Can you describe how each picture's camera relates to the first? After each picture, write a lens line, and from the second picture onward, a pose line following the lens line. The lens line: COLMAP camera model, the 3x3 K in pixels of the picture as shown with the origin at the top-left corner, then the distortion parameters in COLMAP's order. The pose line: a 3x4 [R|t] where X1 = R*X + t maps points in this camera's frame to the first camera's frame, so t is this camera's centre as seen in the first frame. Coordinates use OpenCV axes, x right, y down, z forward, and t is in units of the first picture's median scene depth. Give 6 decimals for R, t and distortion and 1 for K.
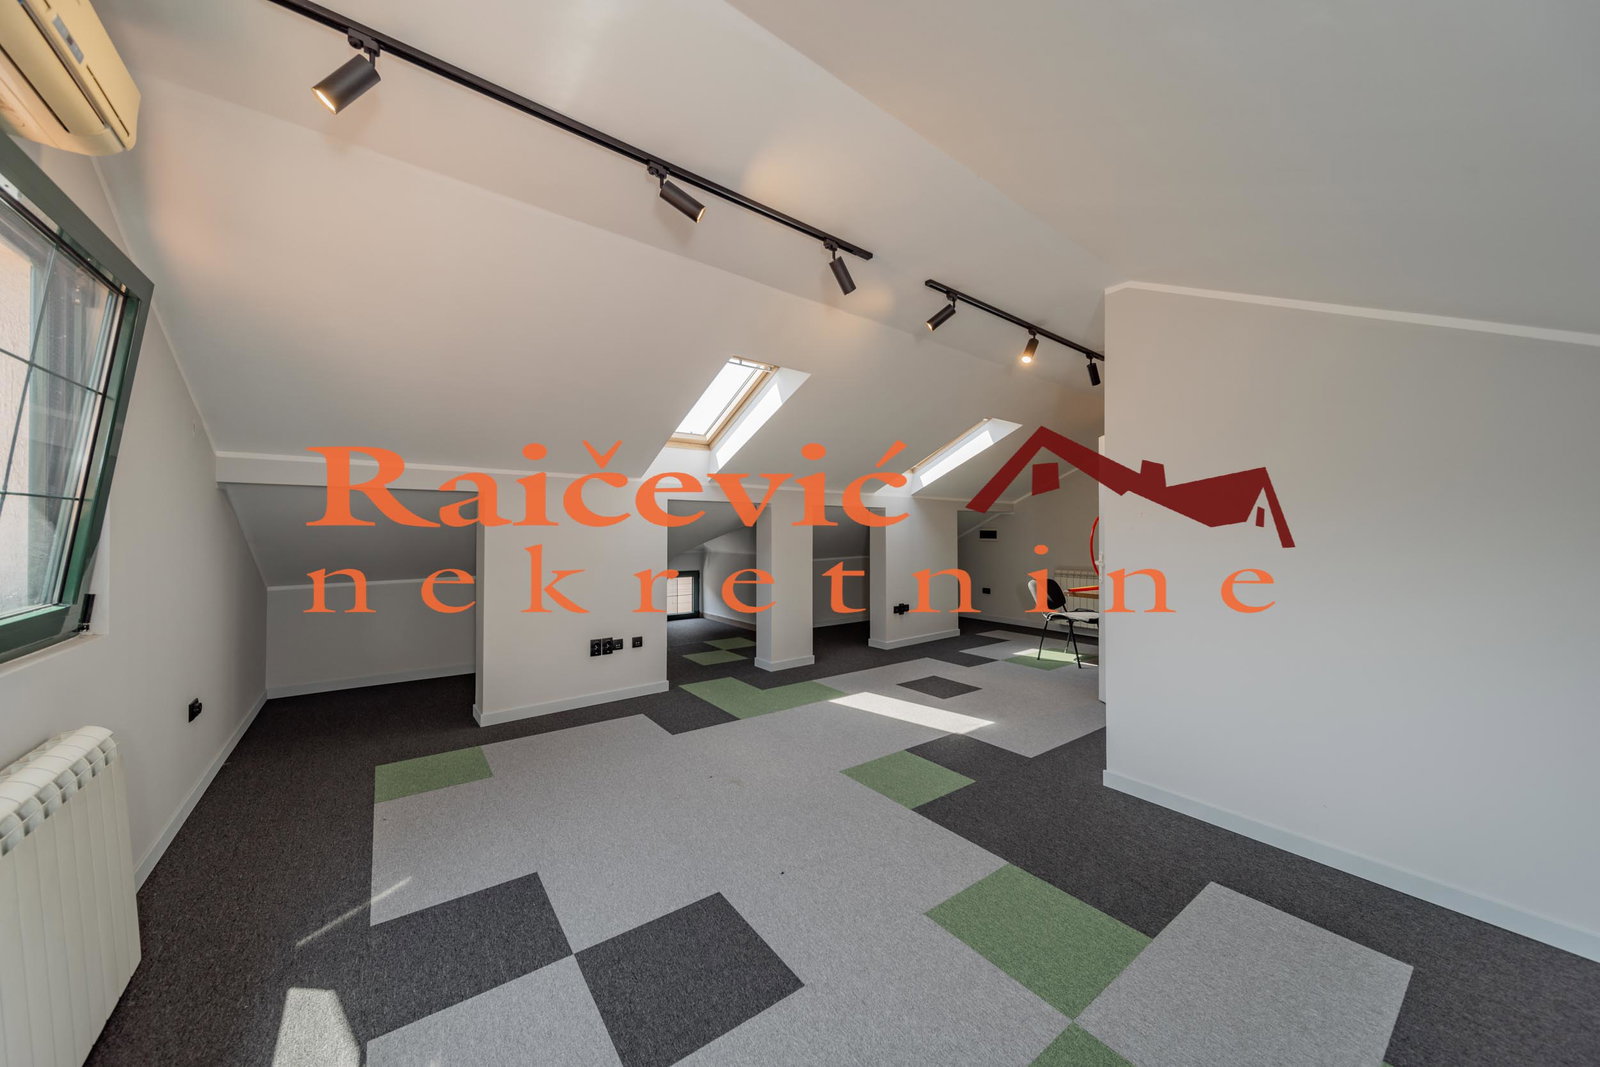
lens RADIAL K [[560.7, 0, 787.0], [0, 560.7, 527.8], [0, 0, 1]] dist [-0.000161, -0.000380]
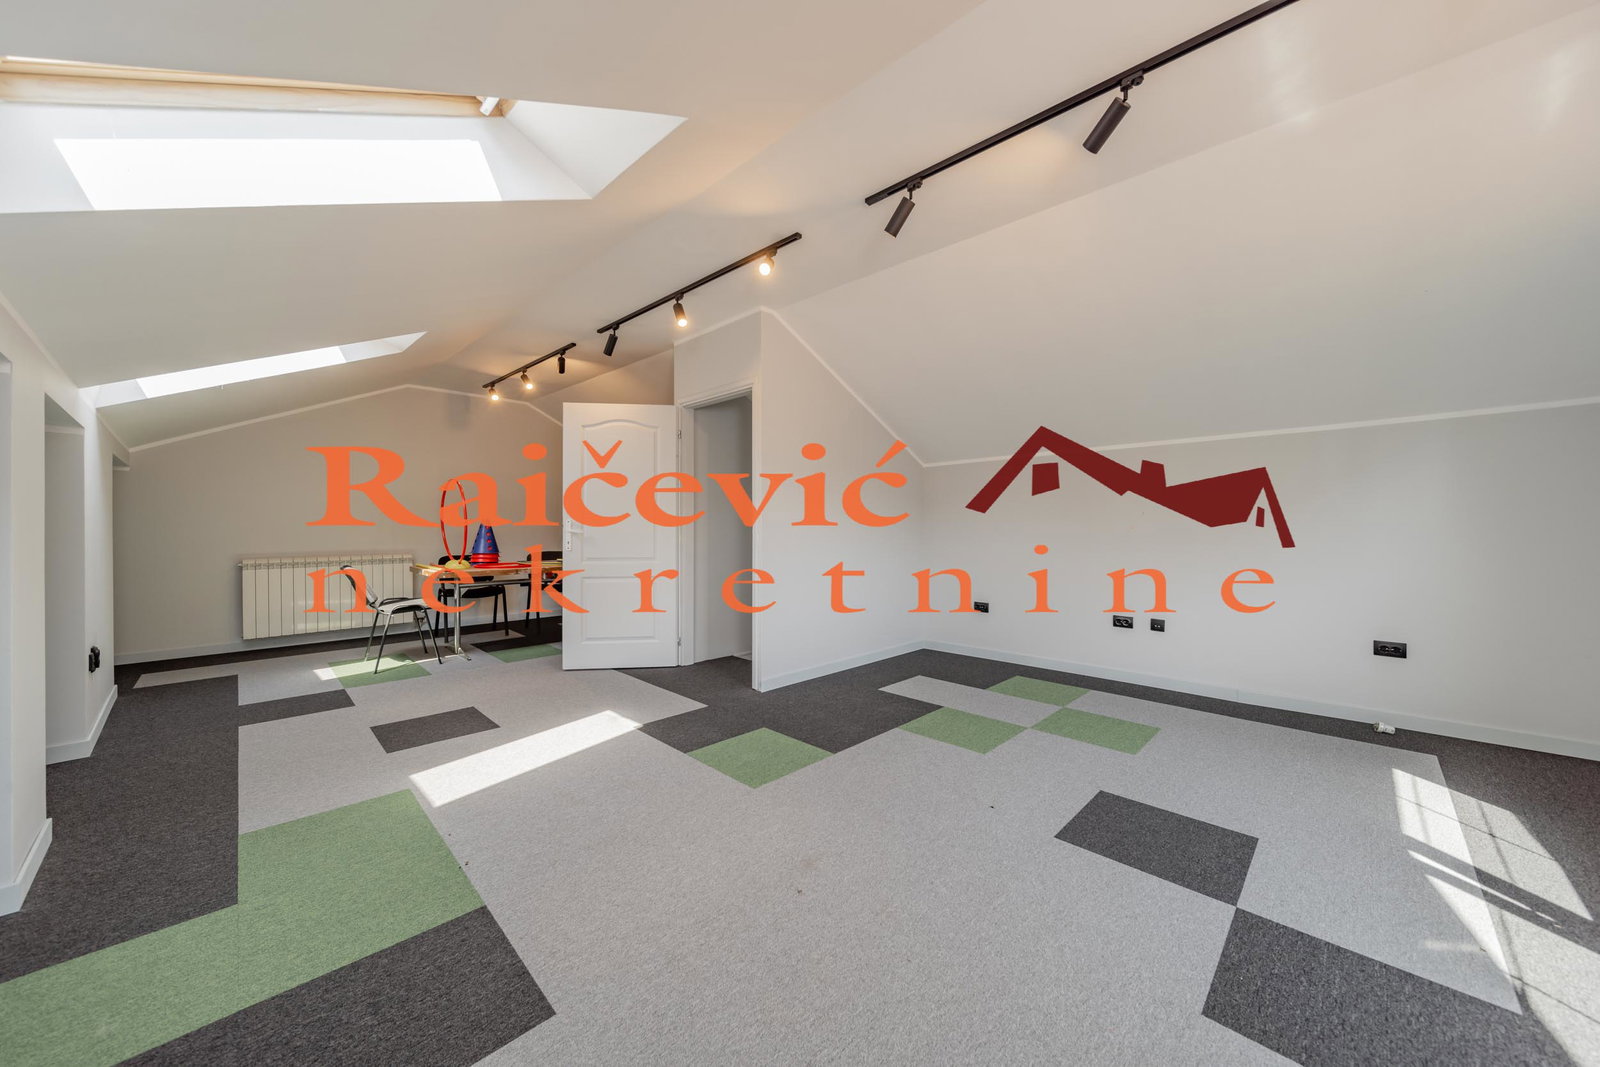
lens RADIAL K [[560.7, 0, 796.4], [0, 560.7, 527.3], [0, 0, 1]] dist [-0.000161, -0.000380]
pose [[-0.158310, -0.003700, 0.987383, -0.661681], [-0.003094, 0.999990, 0.003251, 0.072508], [-0.987385, -0.002540, -0.158320, 1.047361]]
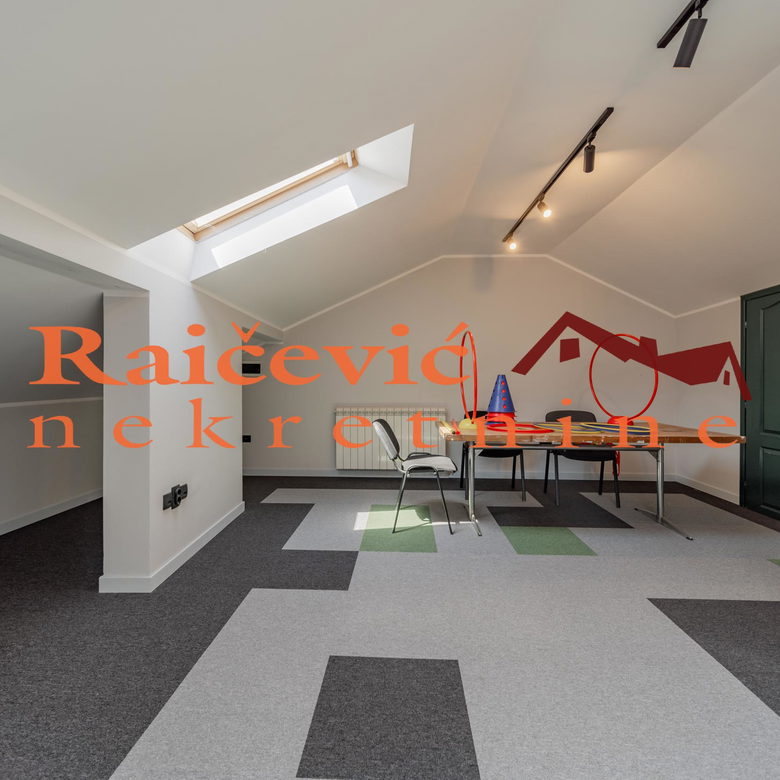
lens RADIAL K [[407.1, 0, 389.0], [0, 407.1, 384.3], [0, 0, 1]] dist [-0.004867, -0.000625]
pose [[0.616857, -0.002918, 0.787070, 0.063119], [-0.003425, 0.999974, 0.006392, 0.076607], [-0.787068, -0.006638, 0.616831, 1.249871]]
